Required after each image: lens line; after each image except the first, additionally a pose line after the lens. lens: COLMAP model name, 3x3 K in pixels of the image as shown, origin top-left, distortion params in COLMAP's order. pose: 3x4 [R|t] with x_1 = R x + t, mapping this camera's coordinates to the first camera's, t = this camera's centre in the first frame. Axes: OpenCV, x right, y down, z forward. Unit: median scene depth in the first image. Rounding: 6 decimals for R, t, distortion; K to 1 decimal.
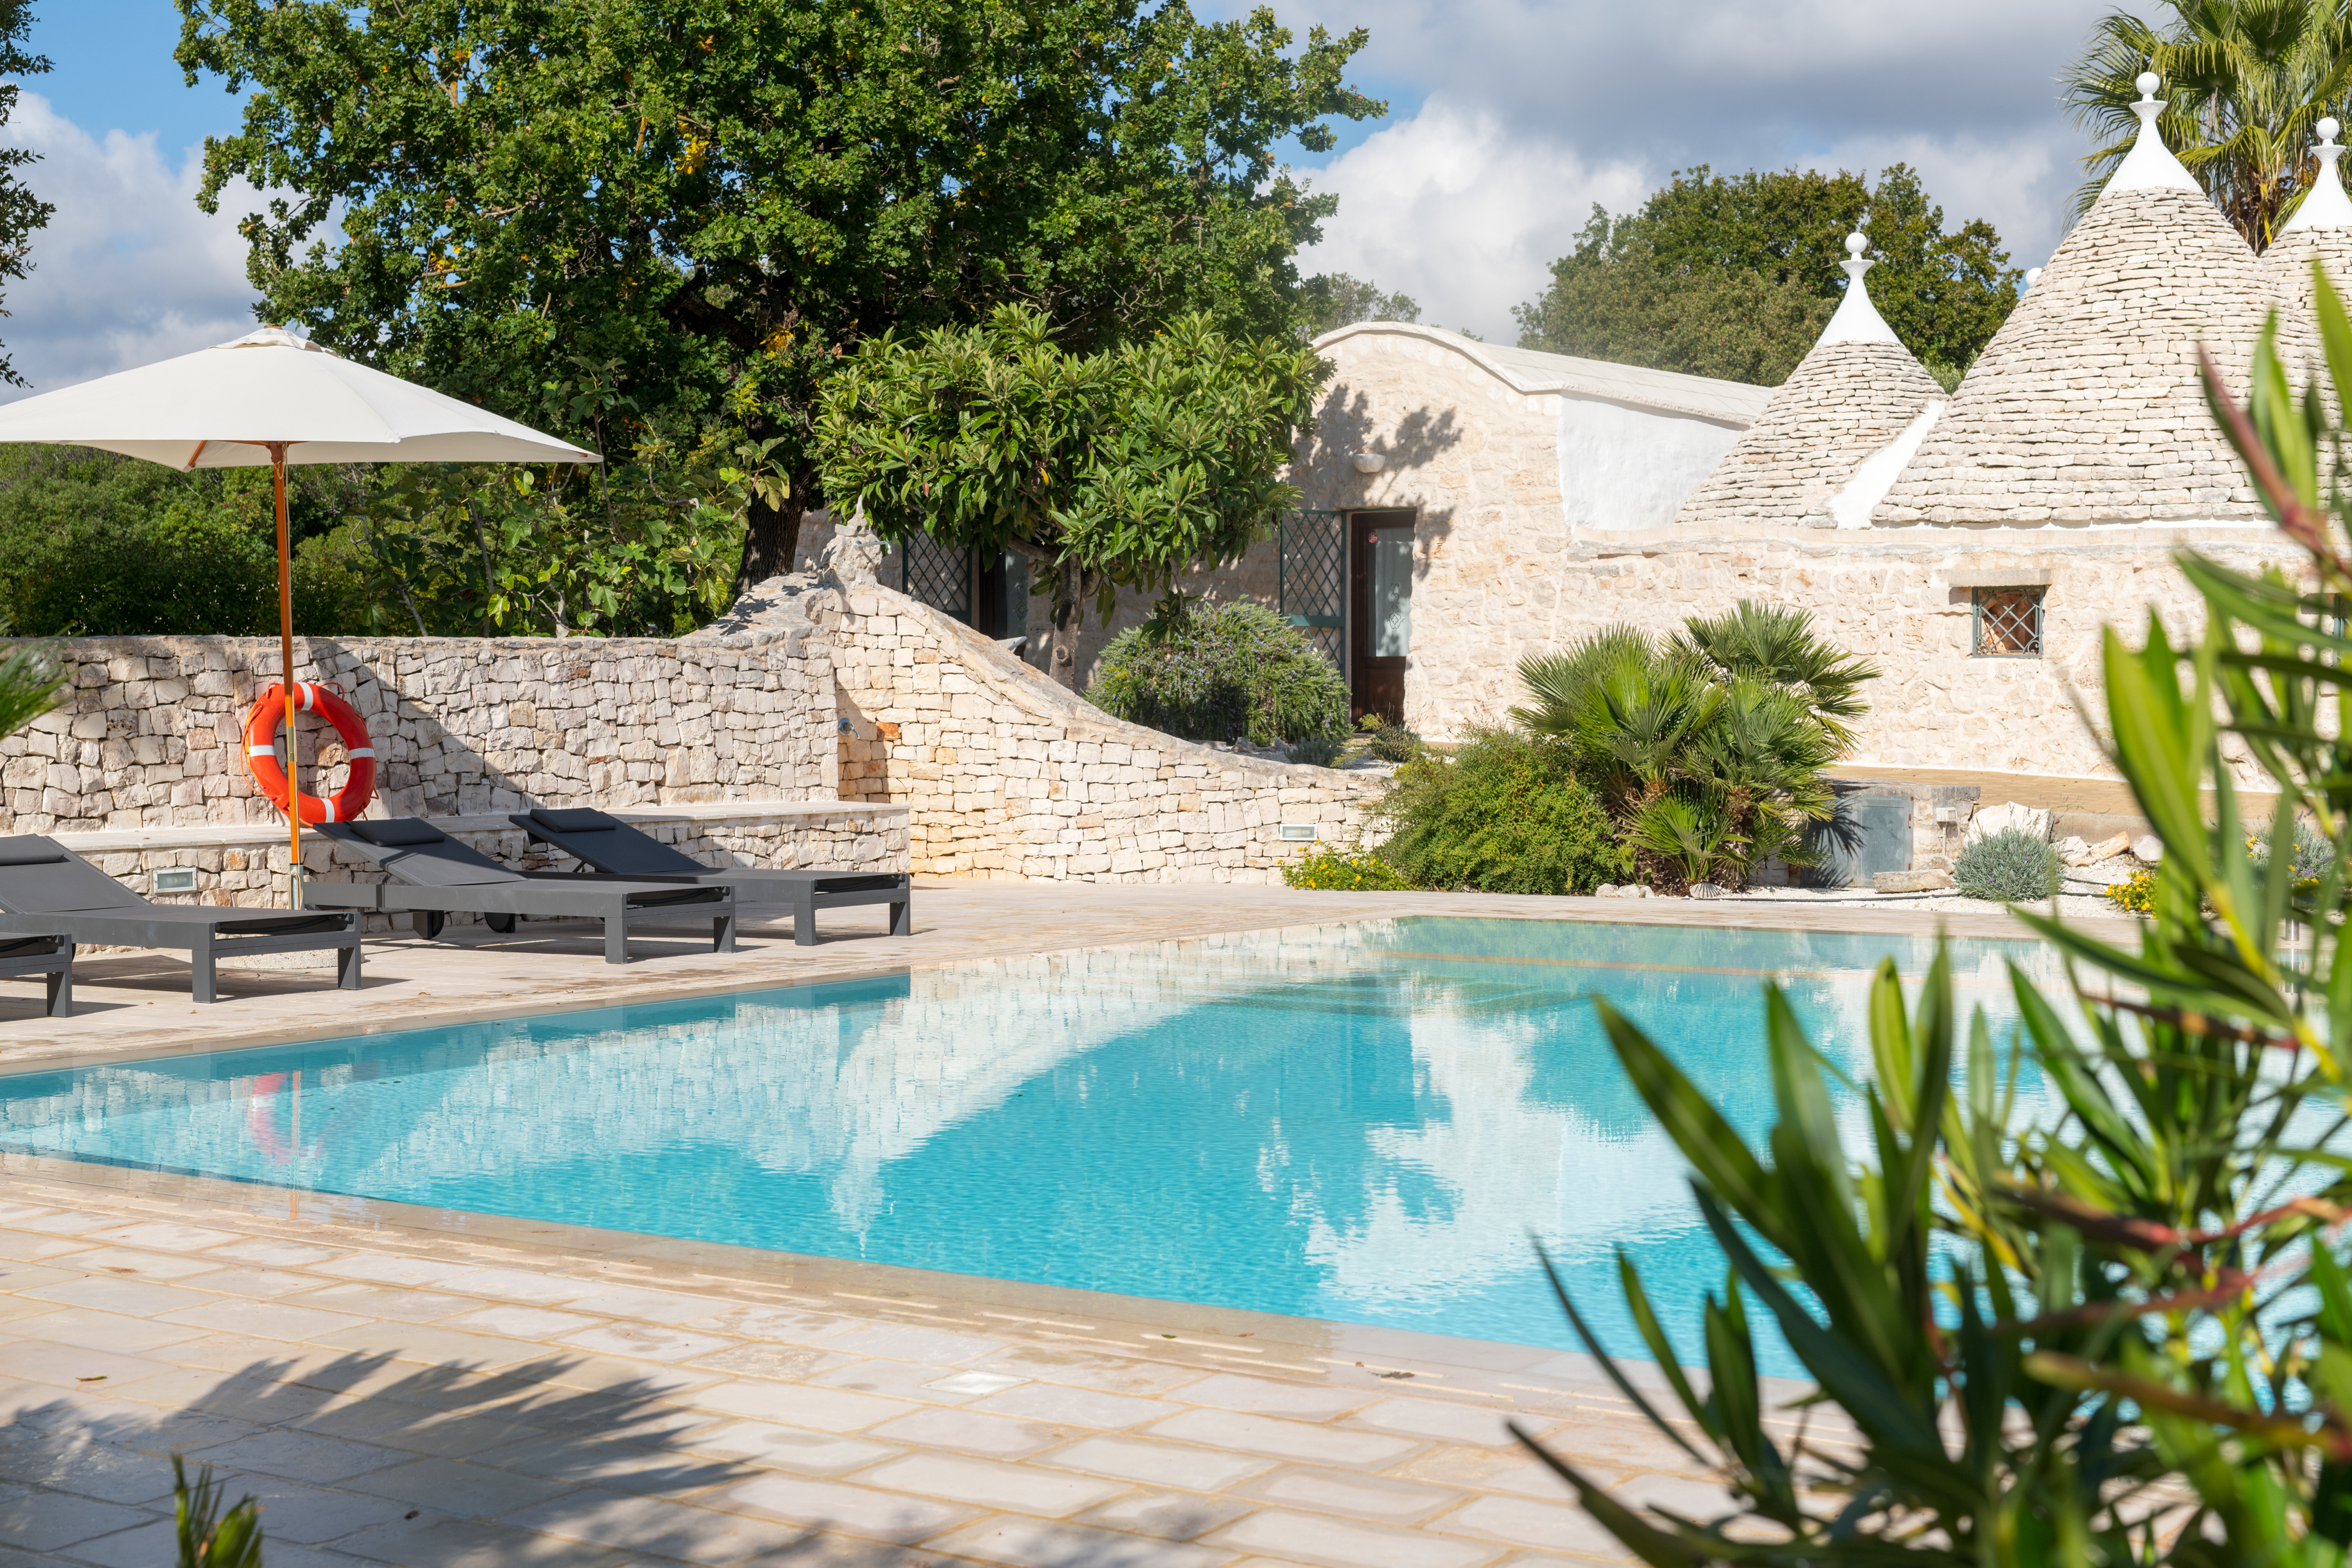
lens RADIAL K [[3252.9, 0, 1172.9], [0, 3252.9, 780.3], [0, 0, 1]] dist [-0.010746, 0.000000]
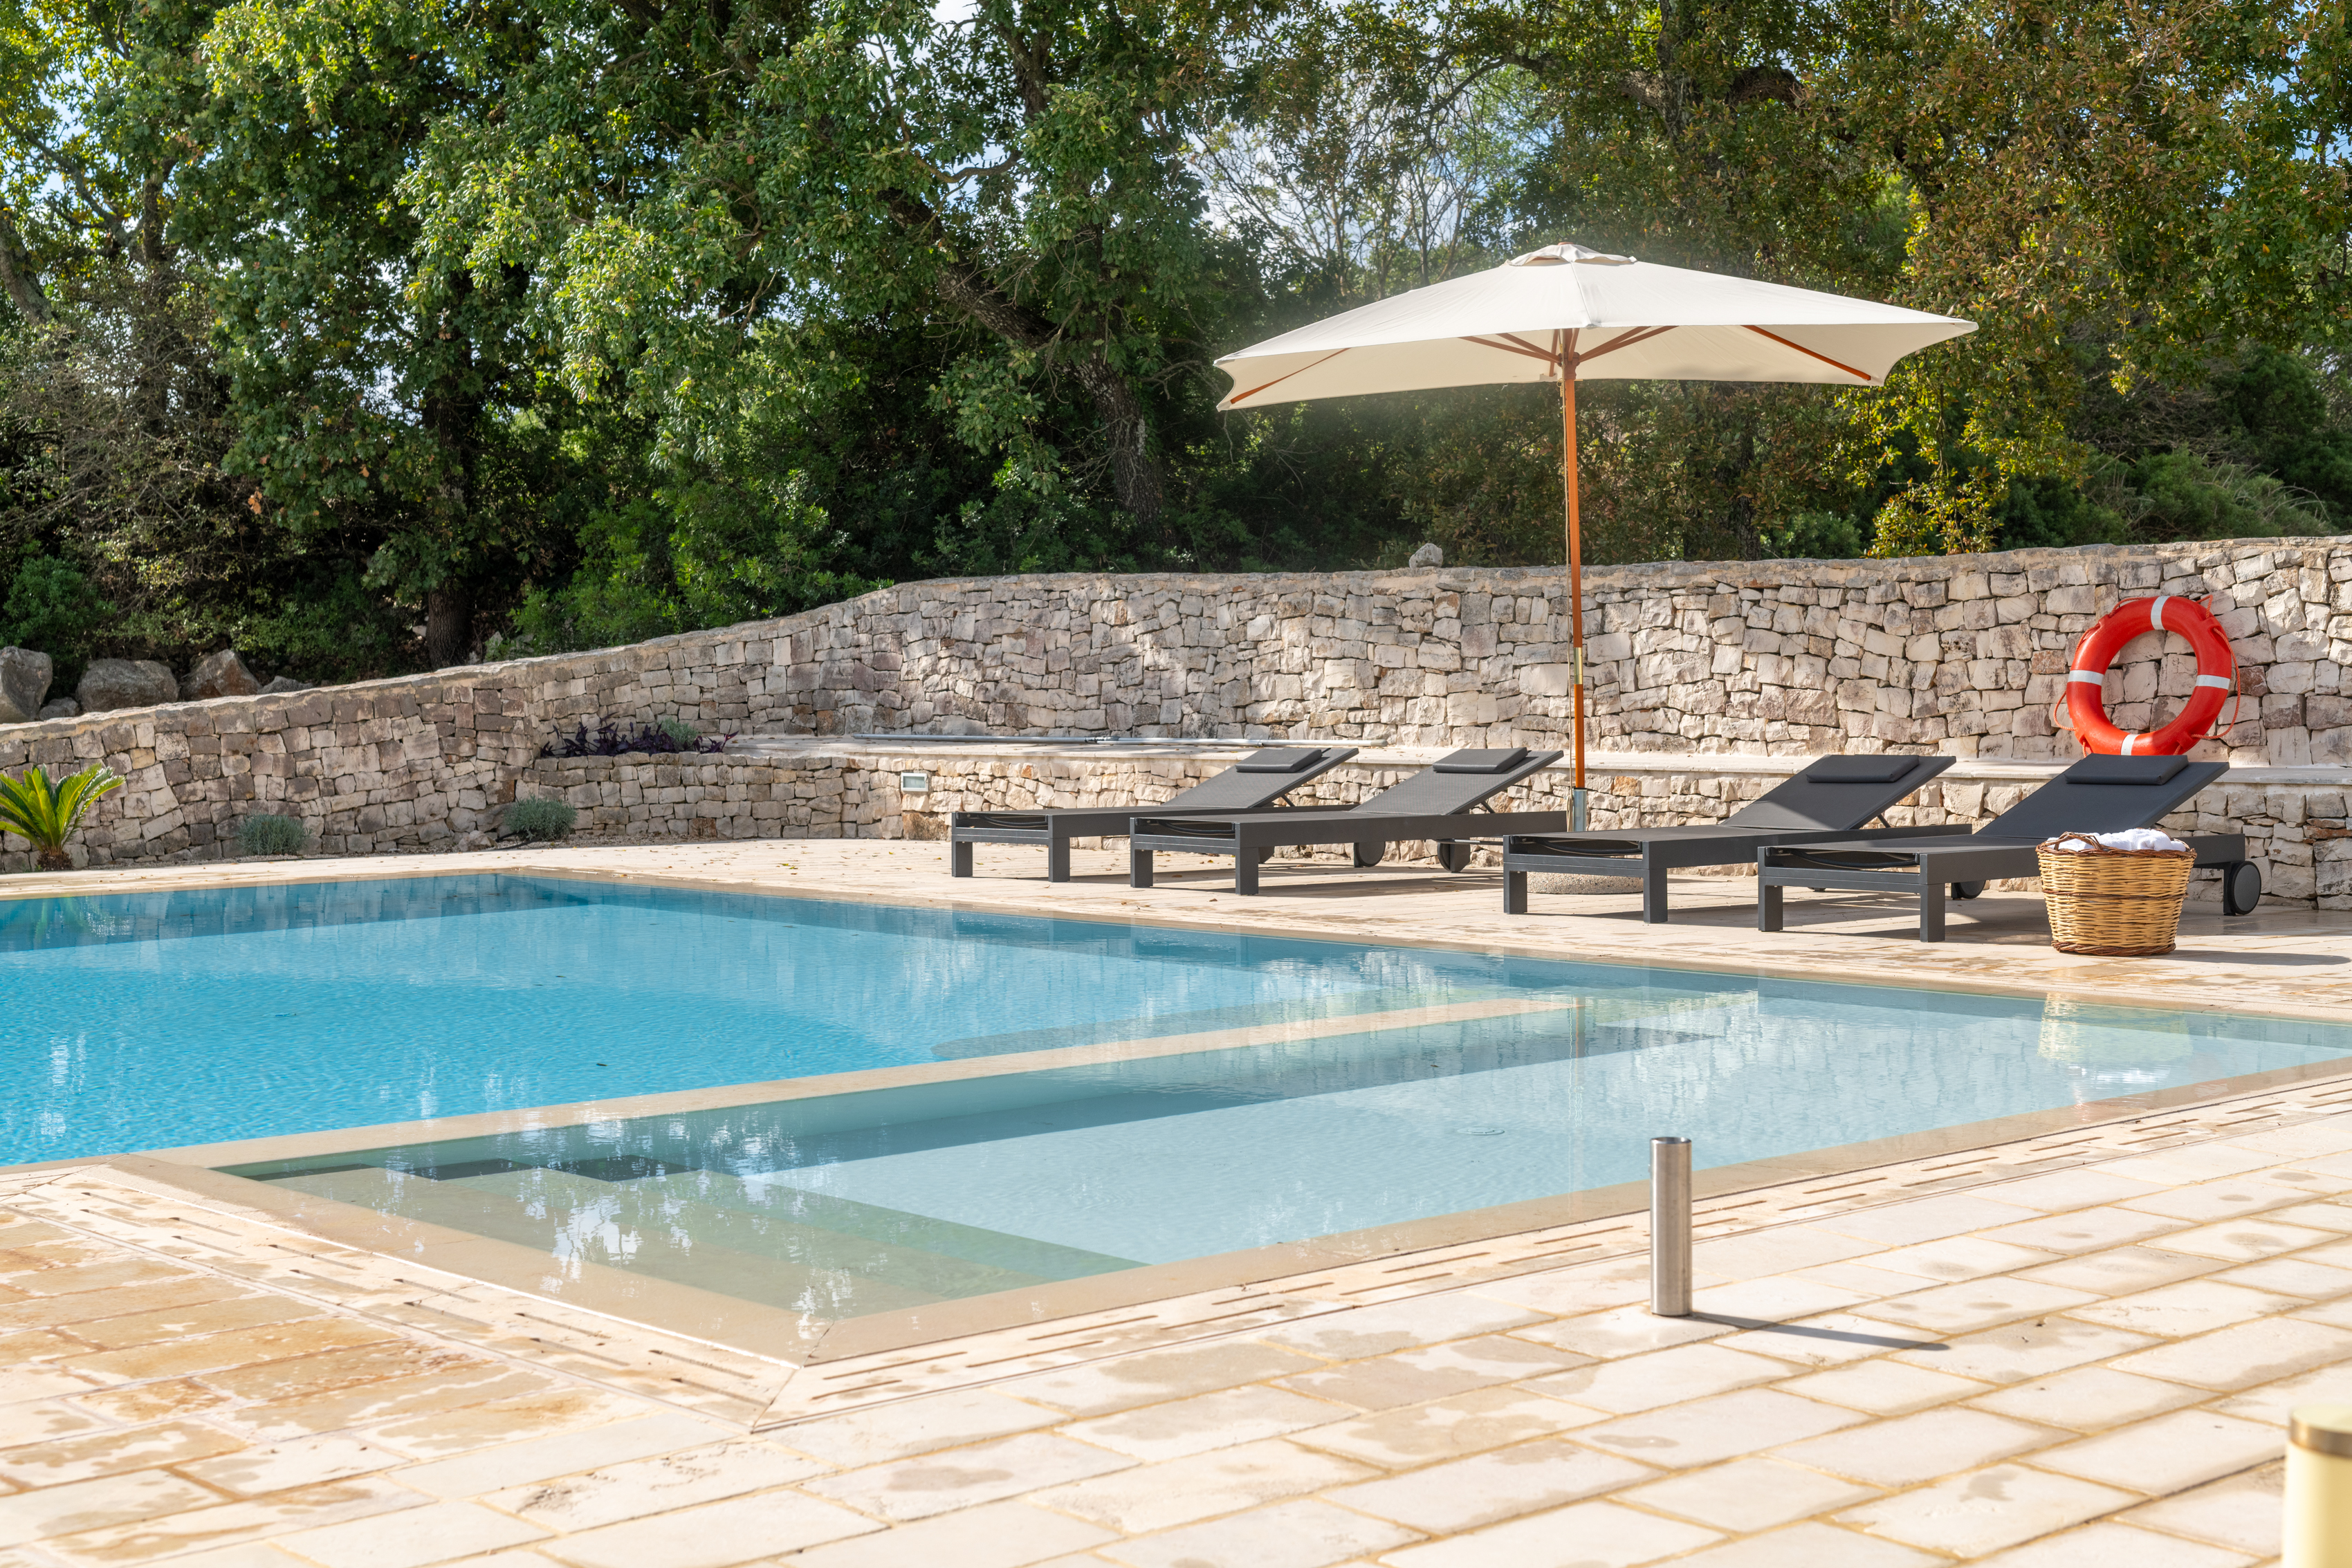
lens RADIAL K [[3252.9, 0, 1173.9], [0, 3252.9, 779.4], [0, 0, 1]] dist [-0.010746, 0.000000]
pose [[-0.221245, 0.037503, -0.974497, 0.557252], [-0.017828, 0.998938, 0.042491, -0.012824], [0.975055, 0.026775, -0.220341, 0.860182]]
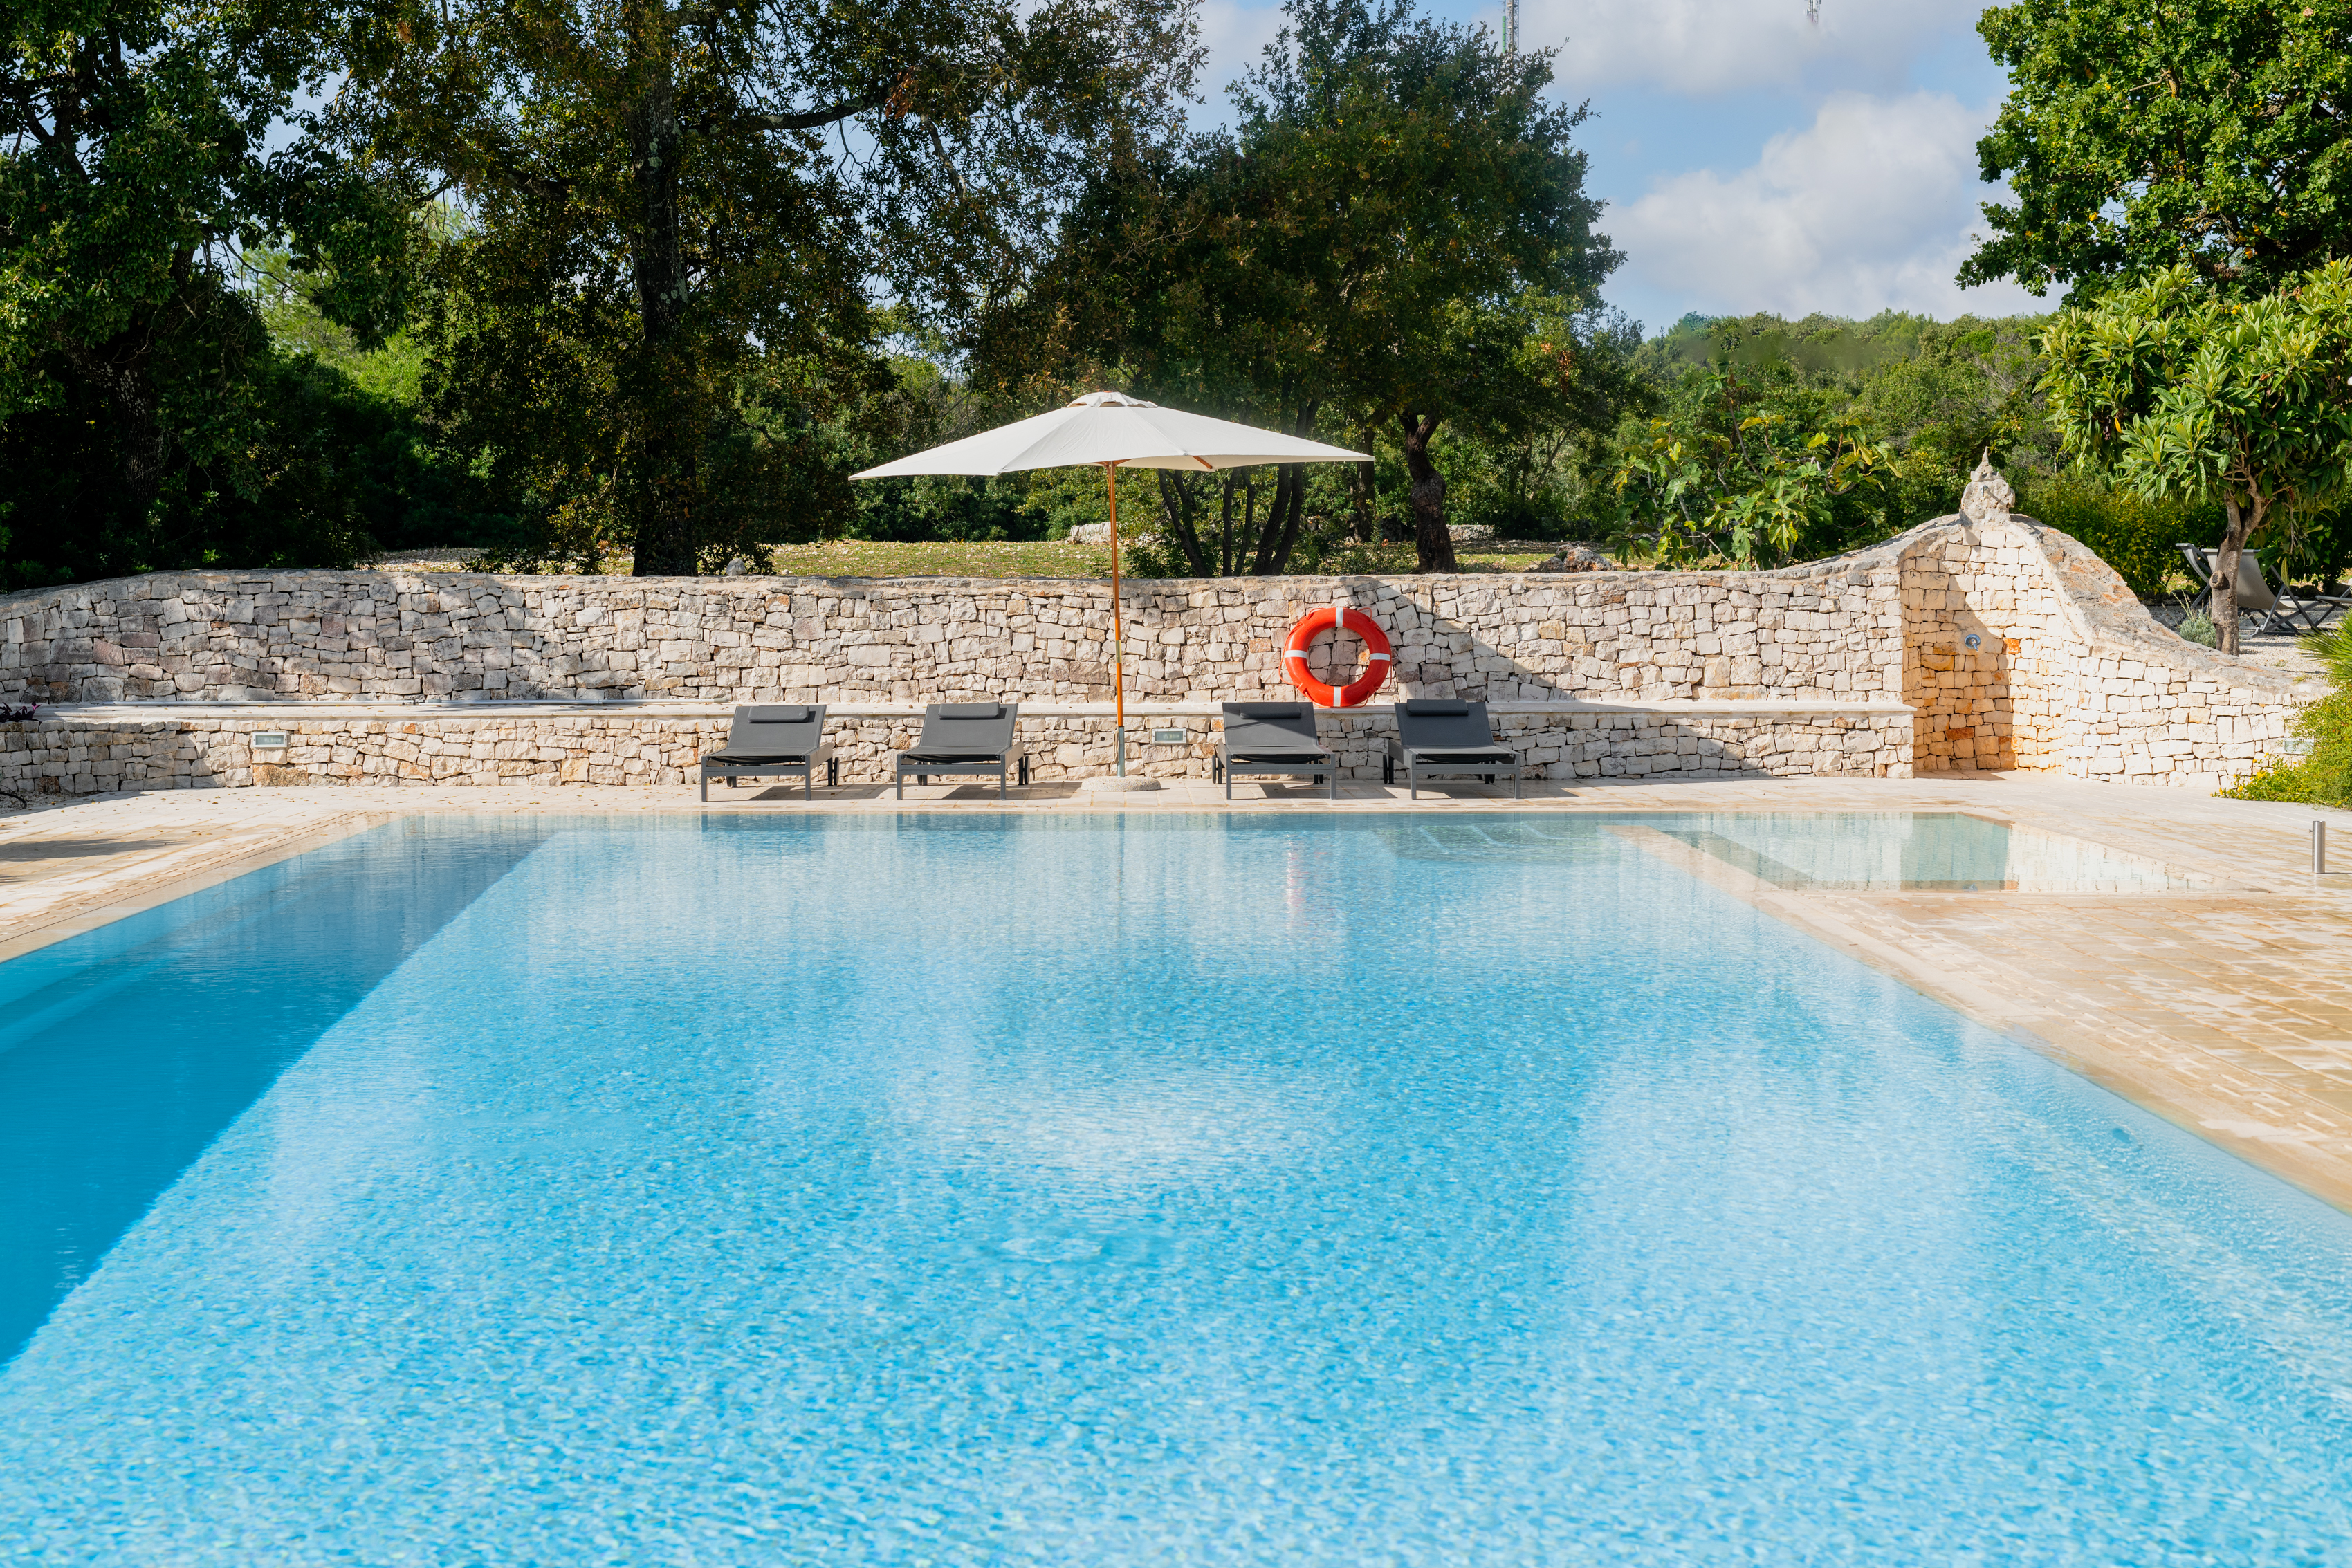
lens RADIAL K [[3252.9, 0, 1177.5], [0, 3252.9, 782.6], [0, 0, 1]] dist [-0.010746, 0.000000]
pose [[0.574302, 0.052937, -0.816930, 0.821176], [-0.021028, 0.998532, 0.049922, -0.021104], [0.818373, -0.011492, 0.574572, 0.087246]]
